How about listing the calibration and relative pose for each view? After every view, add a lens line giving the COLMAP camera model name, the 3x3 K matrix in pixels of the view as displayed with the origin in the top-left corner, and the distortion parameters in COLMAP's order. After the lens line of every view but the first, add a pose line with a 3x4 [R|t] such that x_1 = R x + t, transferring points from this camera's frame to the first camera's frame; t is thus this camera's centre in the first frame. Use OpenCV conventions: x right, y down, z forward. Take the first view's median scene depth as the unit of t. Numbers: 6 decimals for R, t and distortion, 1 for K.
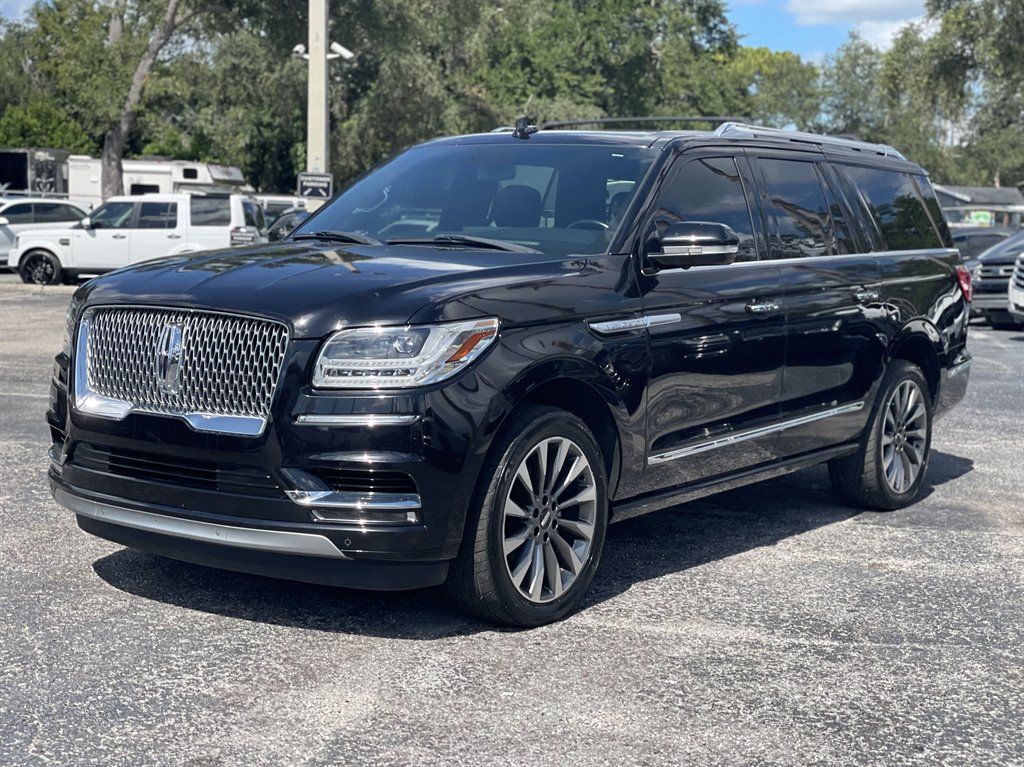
lens RADIAL K [[1571.8, 0, 476.6], [0, 1571.8, 403.5], [0, 0, 1]] dist [0.173420, -0.418209]
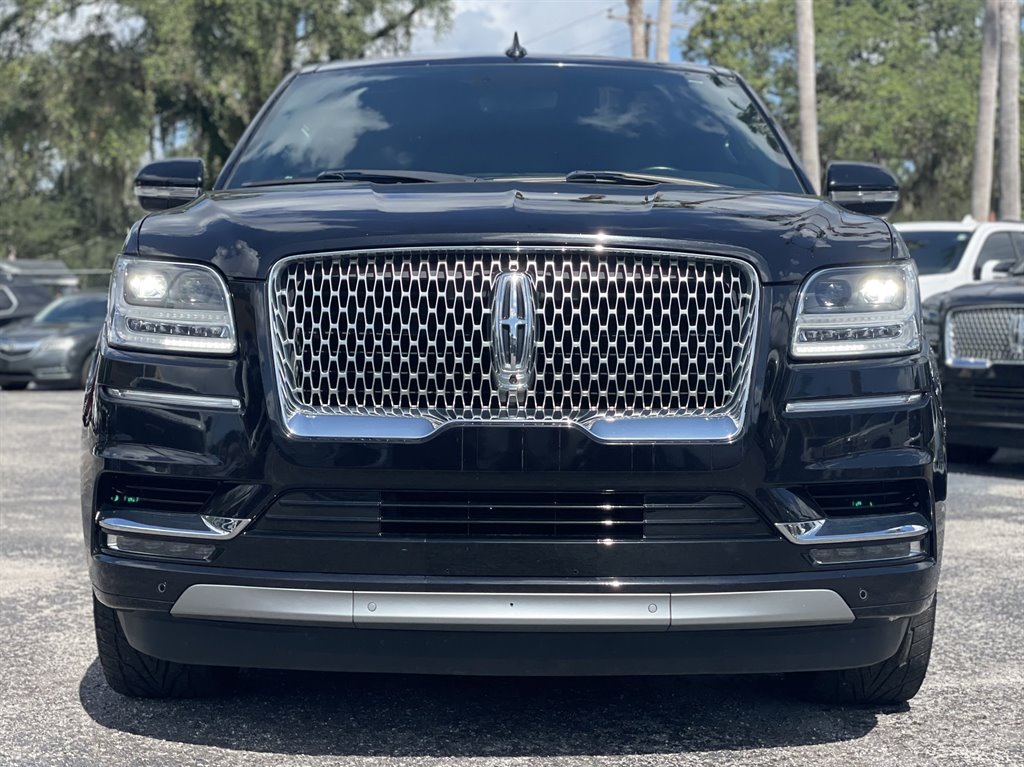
lens RADIAL K [[1707.3, 0, 512.0], [0, 1707.3, 383.5], [0, 0, 1]] dist [0.300831, -1.037578]
pose [[0.809752, -0.036757, 0.585619, -0.521346], [0.077813, 0.995948, -0.045082, 0.019360], [-0.581589, 0.082074, 0.809331, 0.431284]]
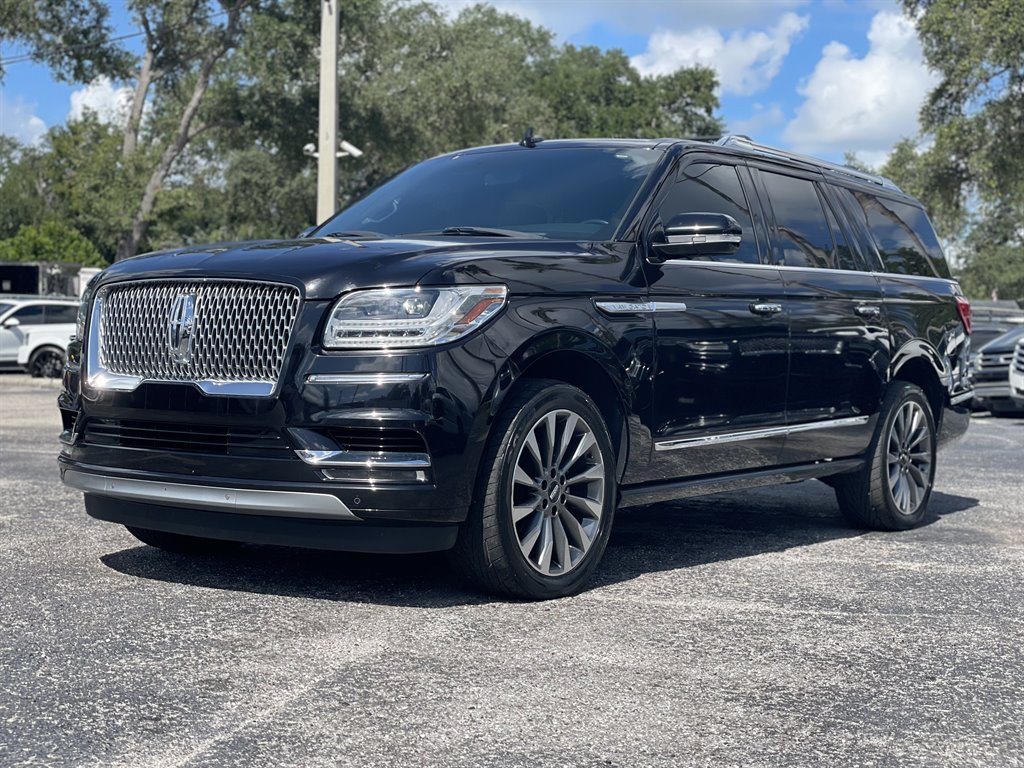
lens RADIAL K [[1568.0, 0, 491.4], [0, 1568.0, 382.7], [0, 0, 1]] dist [0.155247, -0.264507]
pose [[0.999983, -0.001457, 0.005707, -0.001766], [0.001966, 0.995915, -0.090270, 0.090504], [-0.005552, 0.090280, 0.995901, -0.003041]]
